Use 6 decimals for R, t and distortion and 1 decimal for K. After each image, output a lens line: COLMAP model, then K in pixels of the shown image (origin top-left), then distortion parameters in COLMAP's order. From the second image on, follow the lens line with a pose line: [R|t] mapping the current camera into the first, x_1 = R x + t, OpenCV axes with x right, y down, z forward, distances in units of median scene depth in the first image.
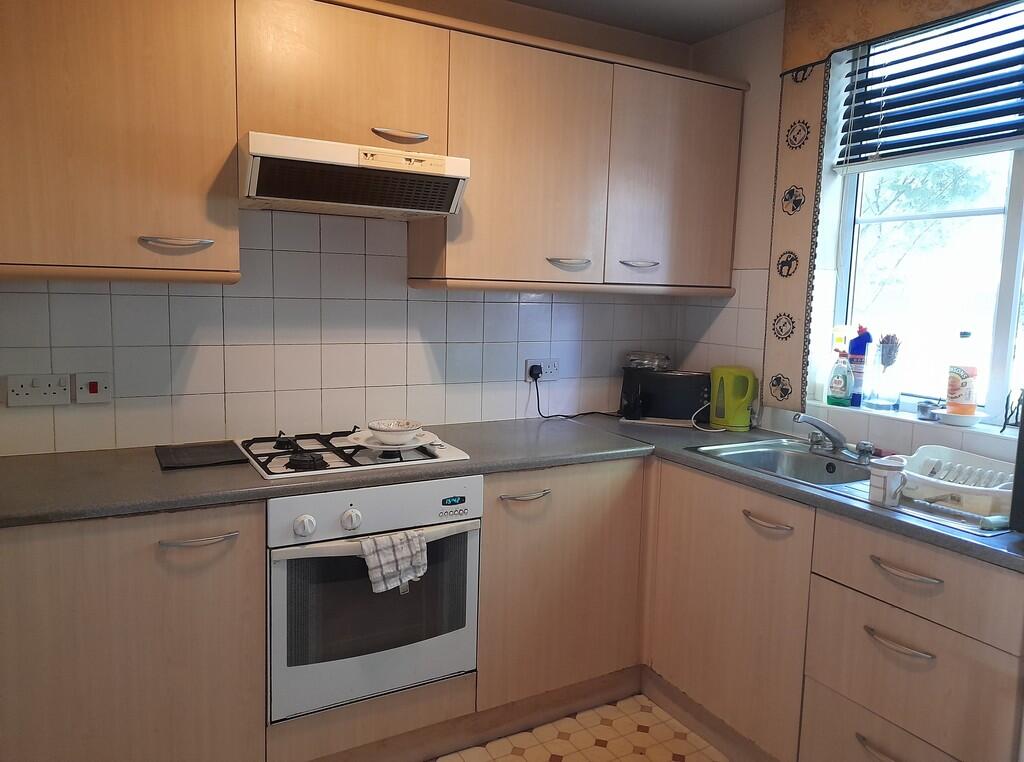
lens RADIAL K [[740.9, 0, 524.7], [0, 740.9, 377.7], [0, 0, 1]] dist [0.063599, -0.090642]
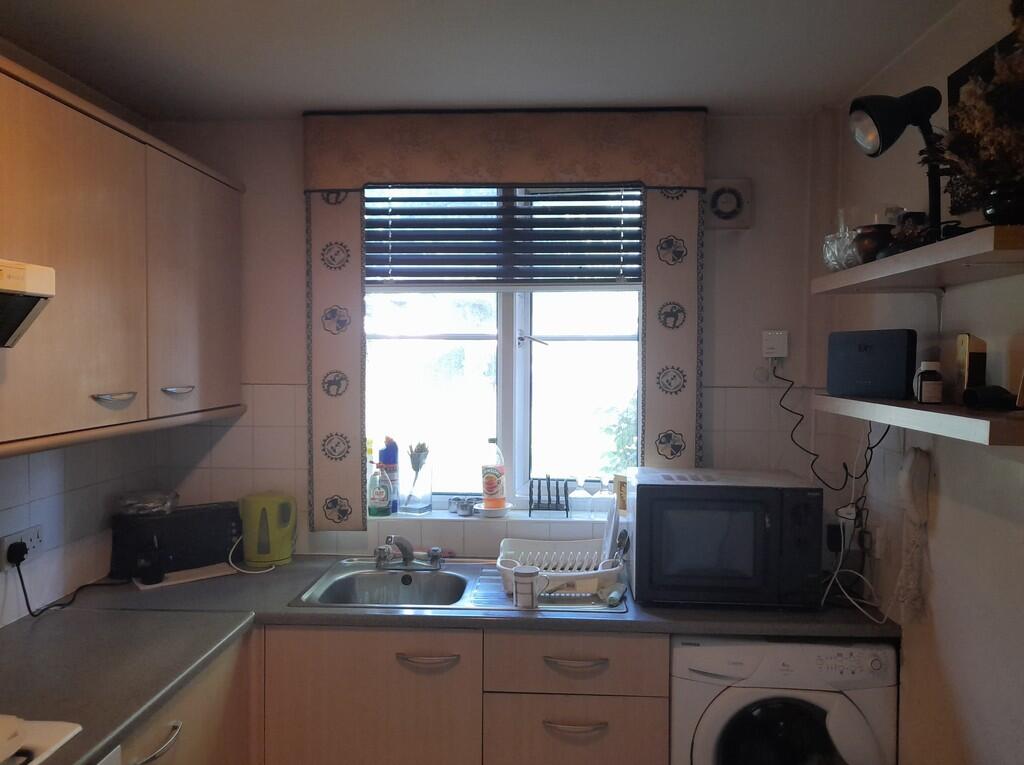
lens RADIAL K [[740.9, 0, 524.7], [0, 740.9, 379.2], [0, 0, 1]] dist [0.063599, -0.090642]
pose [[0.539645, -0.051149, 0.840337, -0.338256], [0.108618, 0.994041, -0.009248, -0.122320], [-0.834856, 0.096266, 0.541985, 0.262416]]
